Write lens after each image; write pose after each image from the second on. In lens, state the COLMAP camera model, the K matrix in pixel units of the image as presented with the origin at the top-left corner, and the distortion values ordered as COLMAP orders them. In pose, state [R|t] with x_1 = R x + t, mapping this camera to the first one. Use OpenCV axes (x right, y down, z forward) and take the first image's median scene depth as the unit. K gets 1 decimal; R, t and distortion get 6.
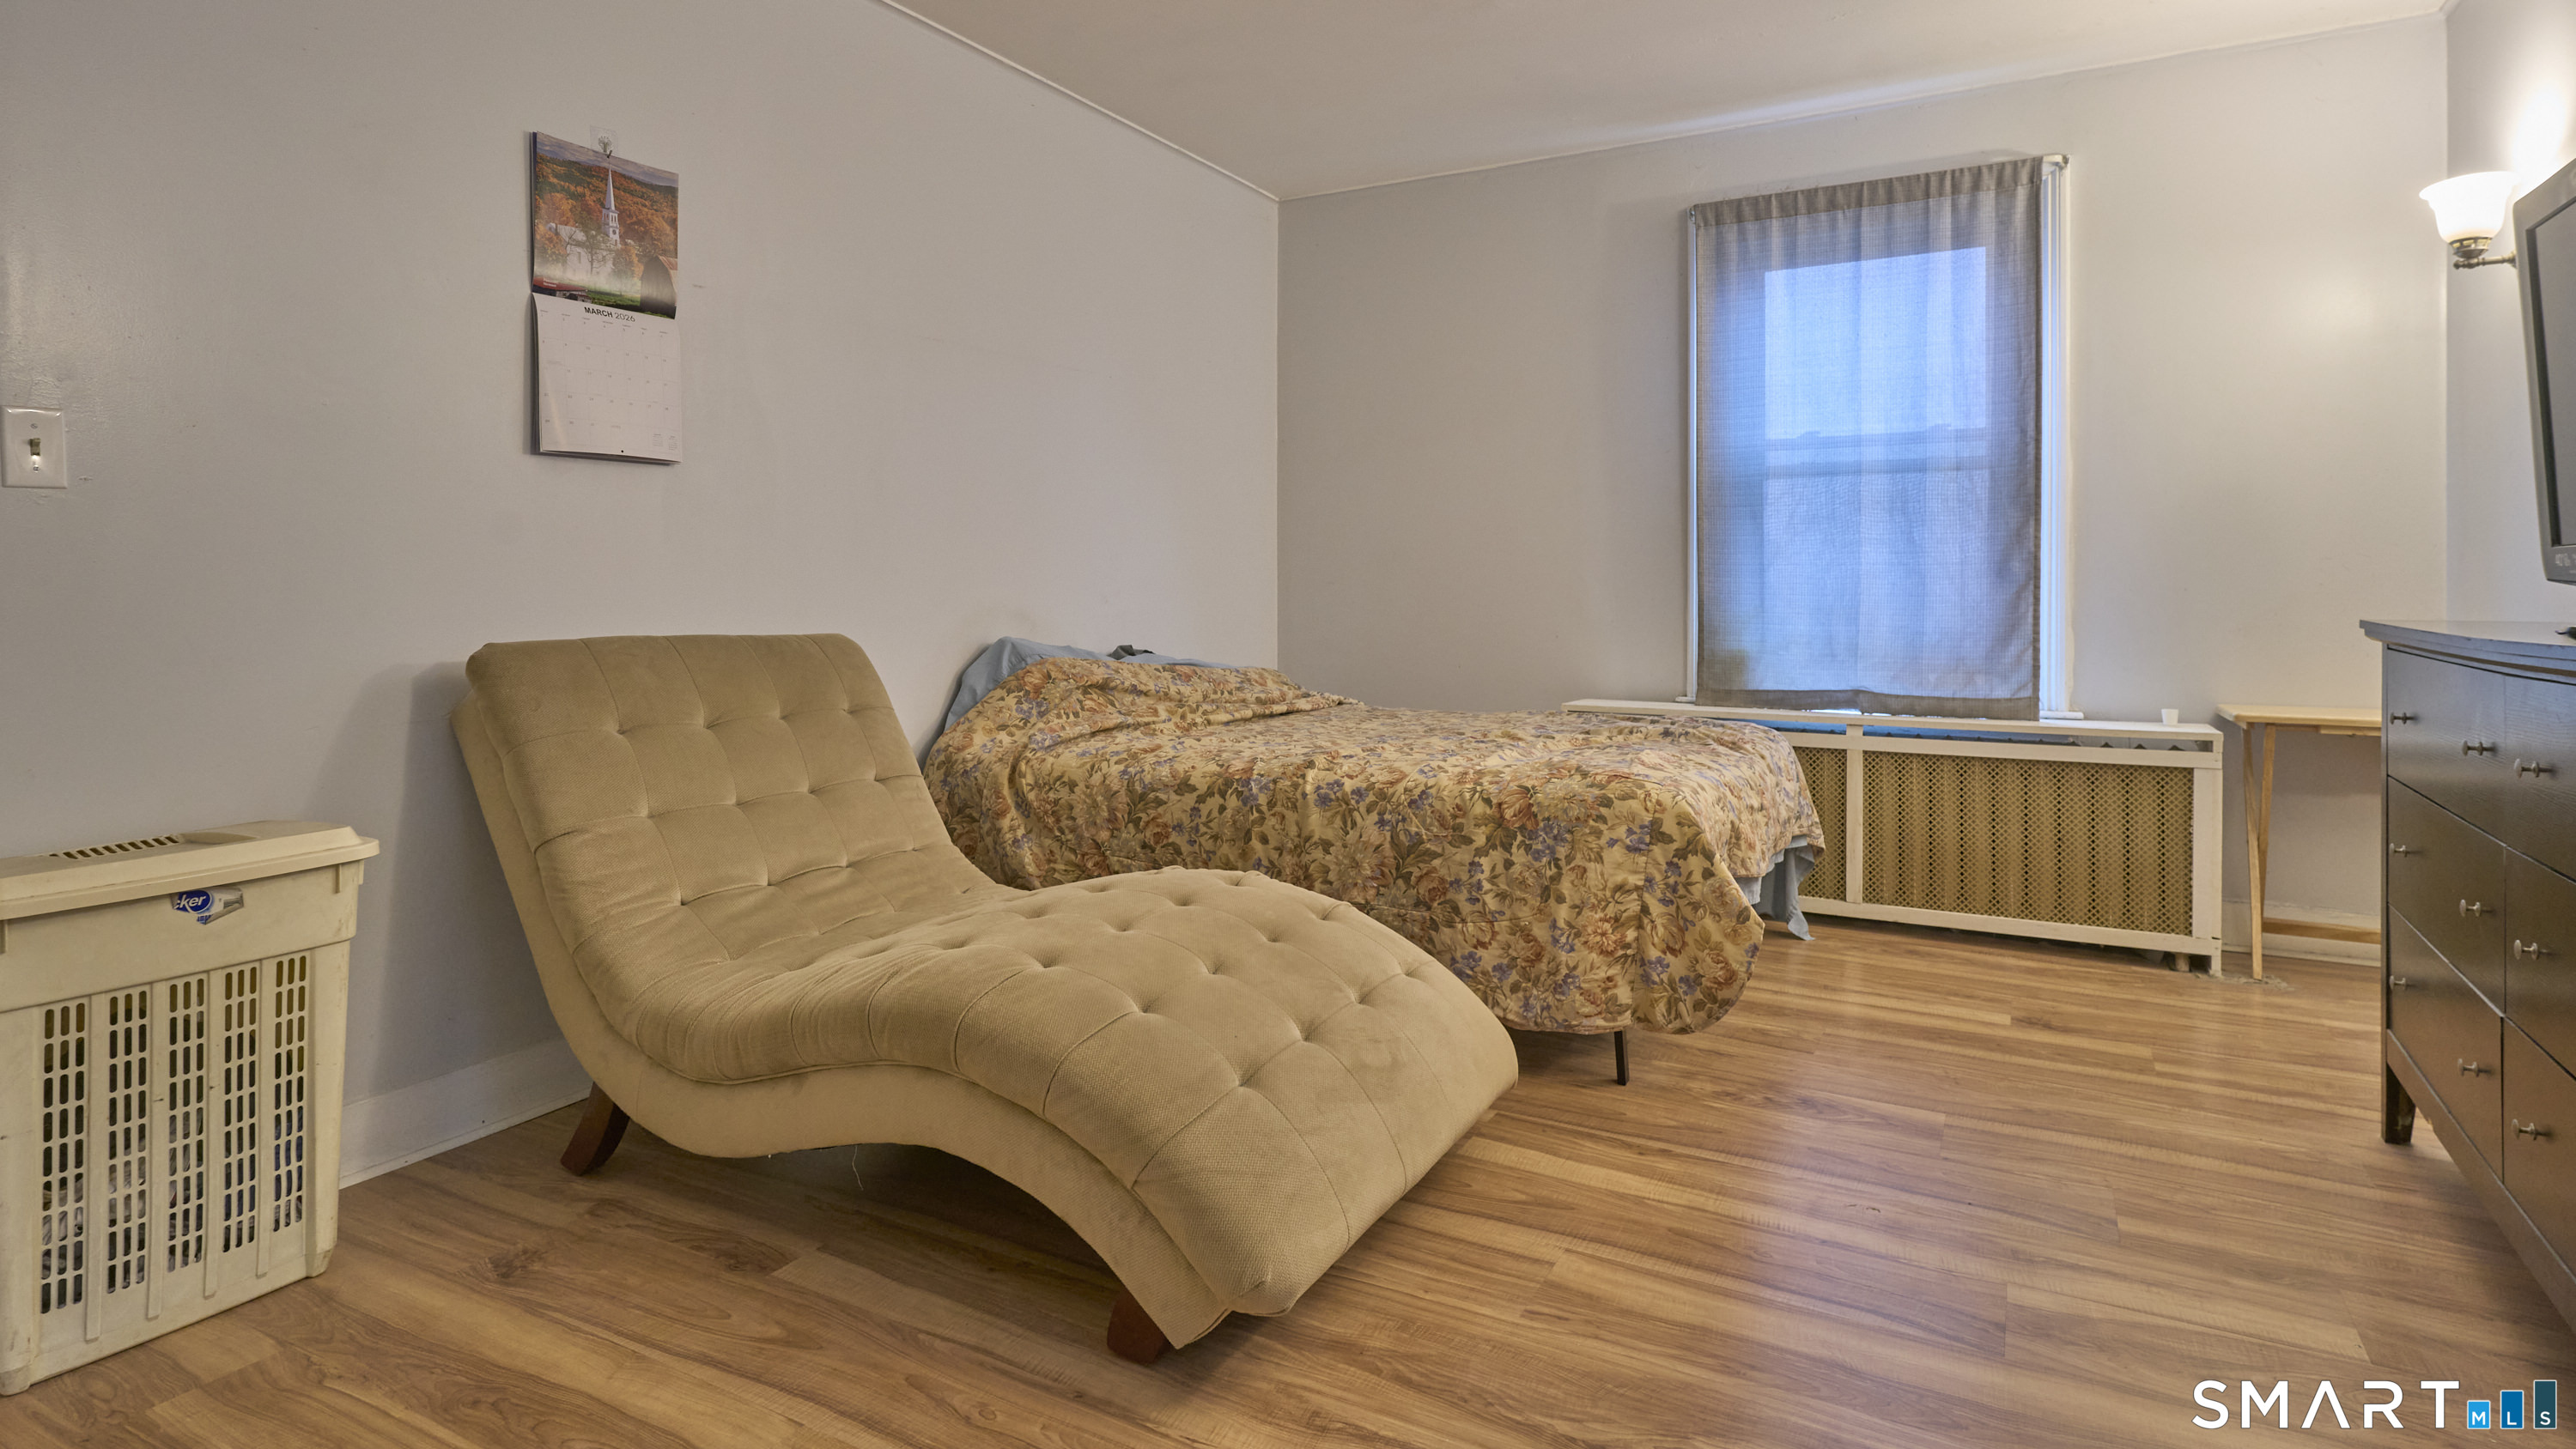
lens RADIAL K [[1302.7, 0, 1272.6], [0, 1302.7, 707.4], [0, 0, 1]] dist [-0.020197, -0.000511]
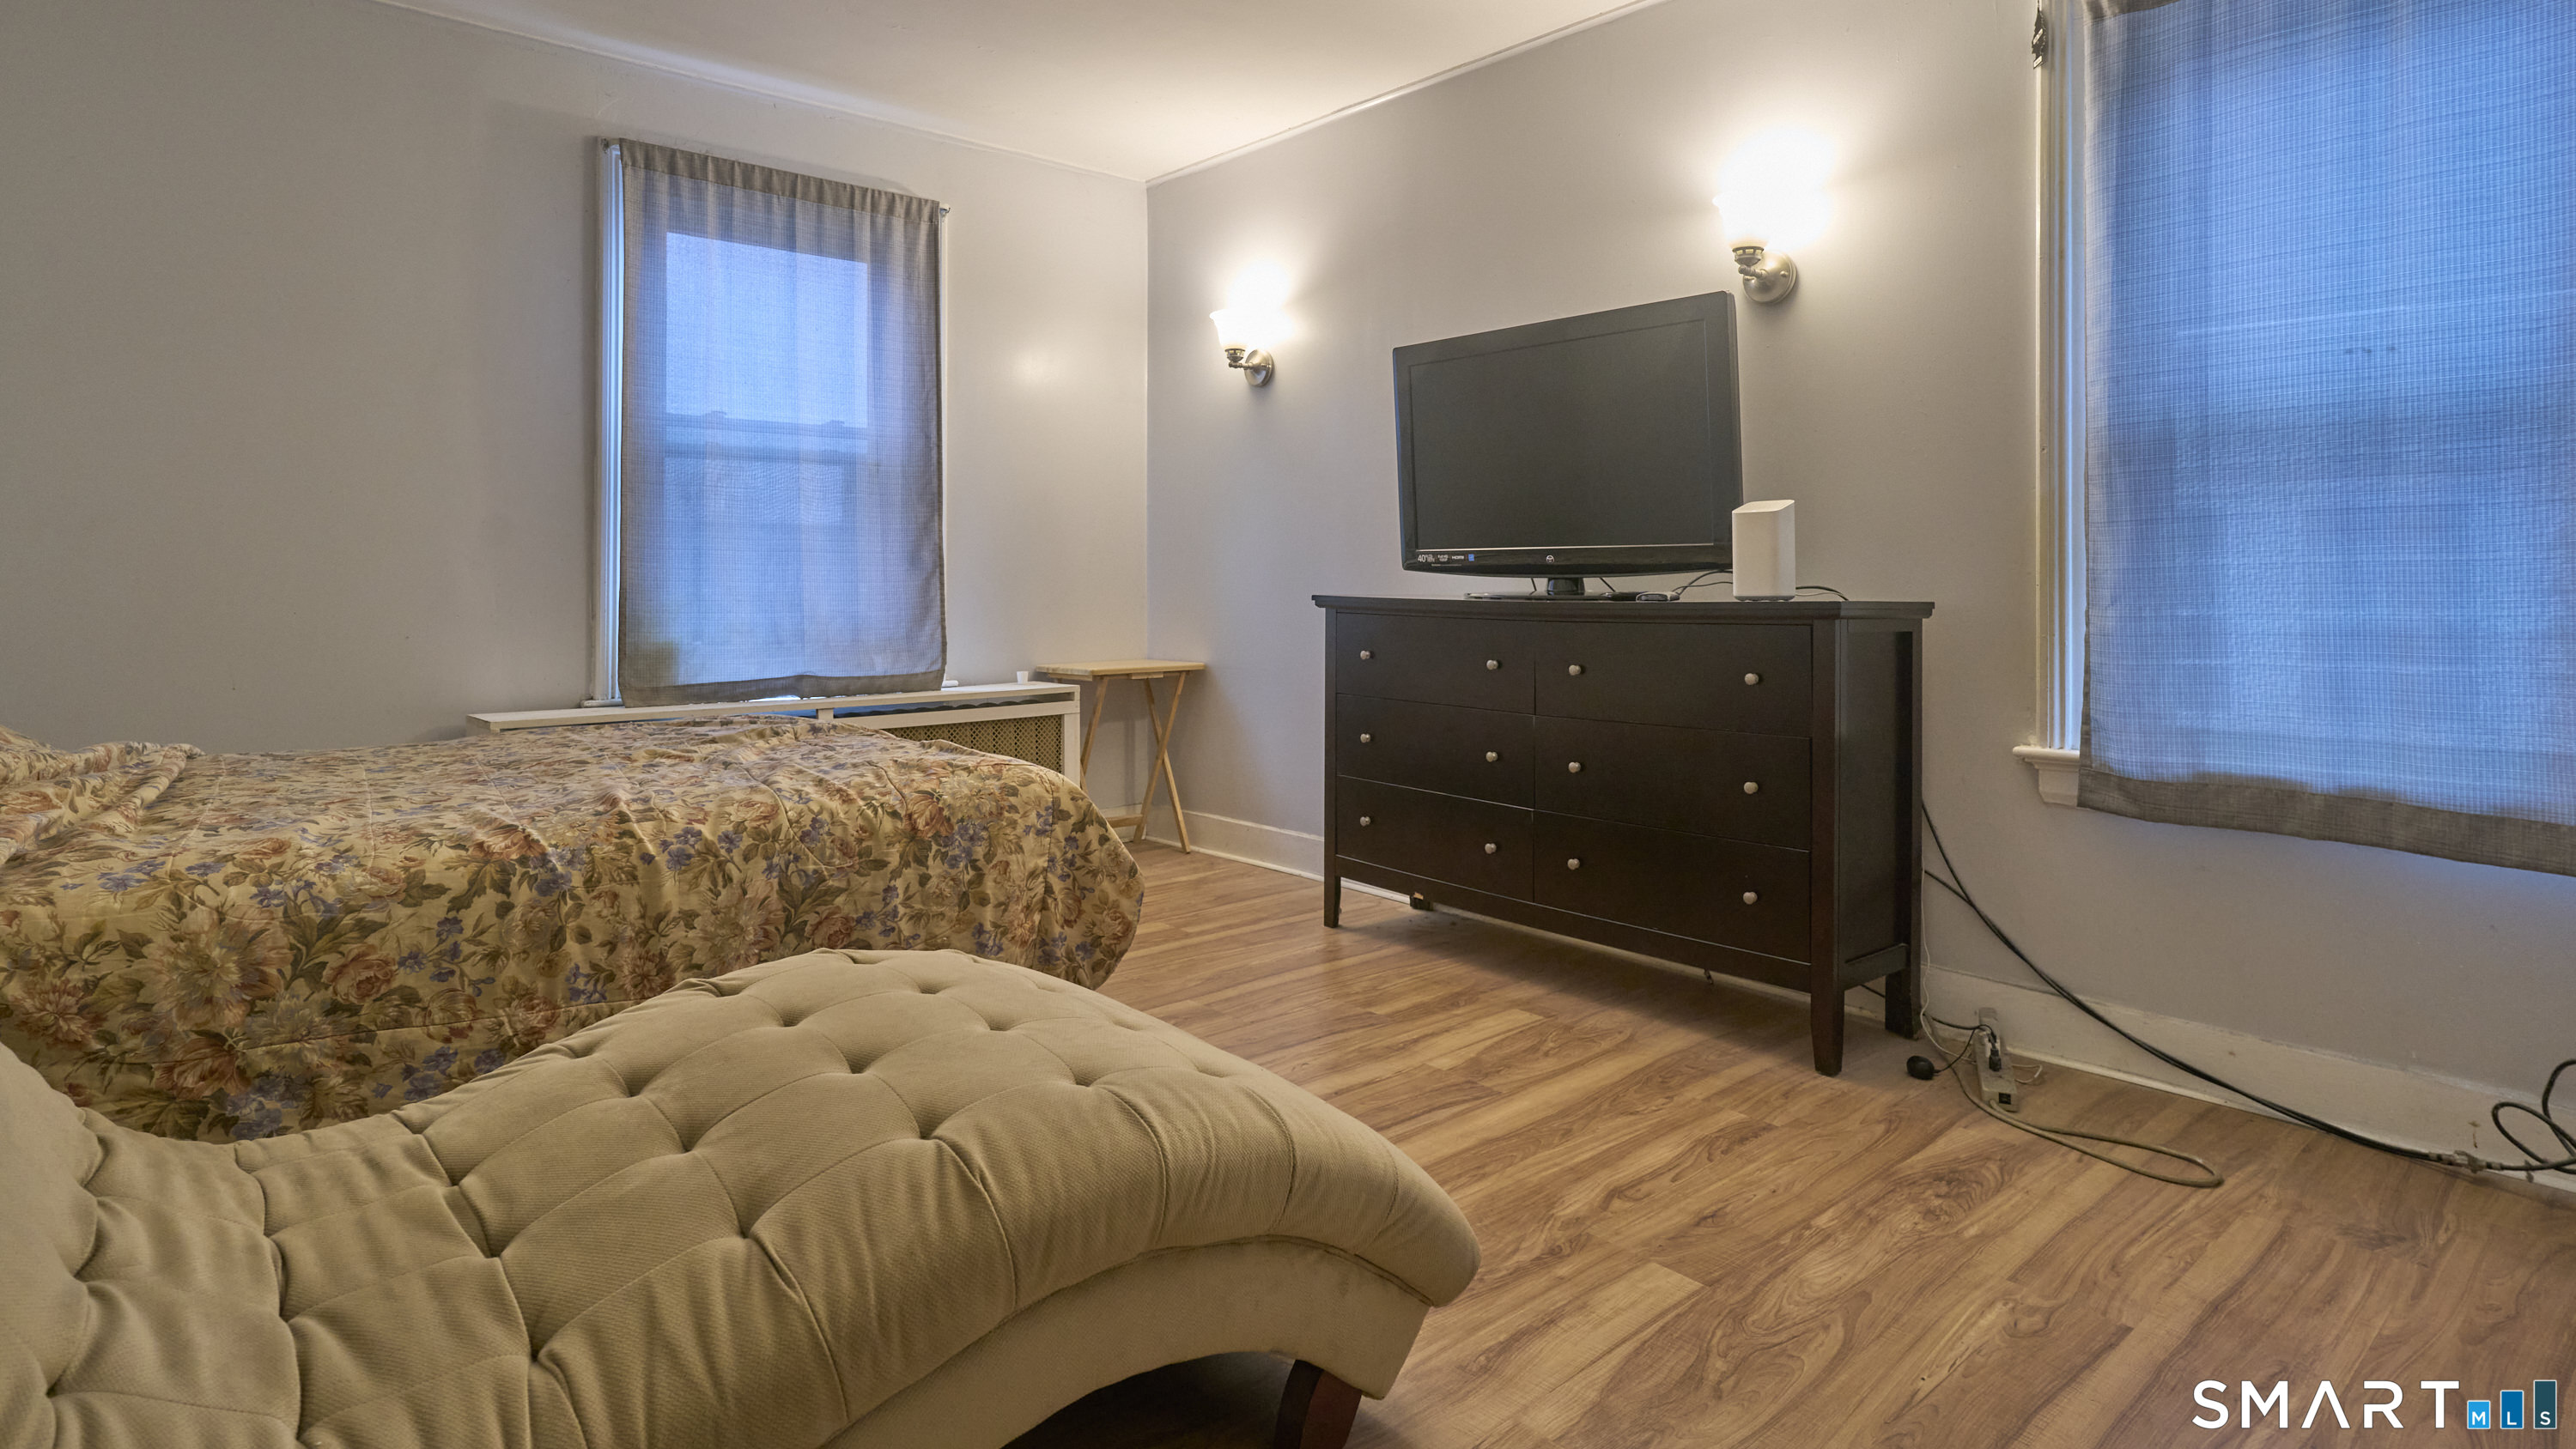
lens RADIAL K [[1302.7, 0, 1272.6], [0, 1302.7, 707.4], [0, 0, 1]] dist [-0.020197, -0.000511]
pose [[0.331224, -0.090580, 0.939194, -0.502431], [0.084590, 0.994224, 0.066055, -0.032261], [-0.939753, 0.057567, 0.336973, 0.407631]]
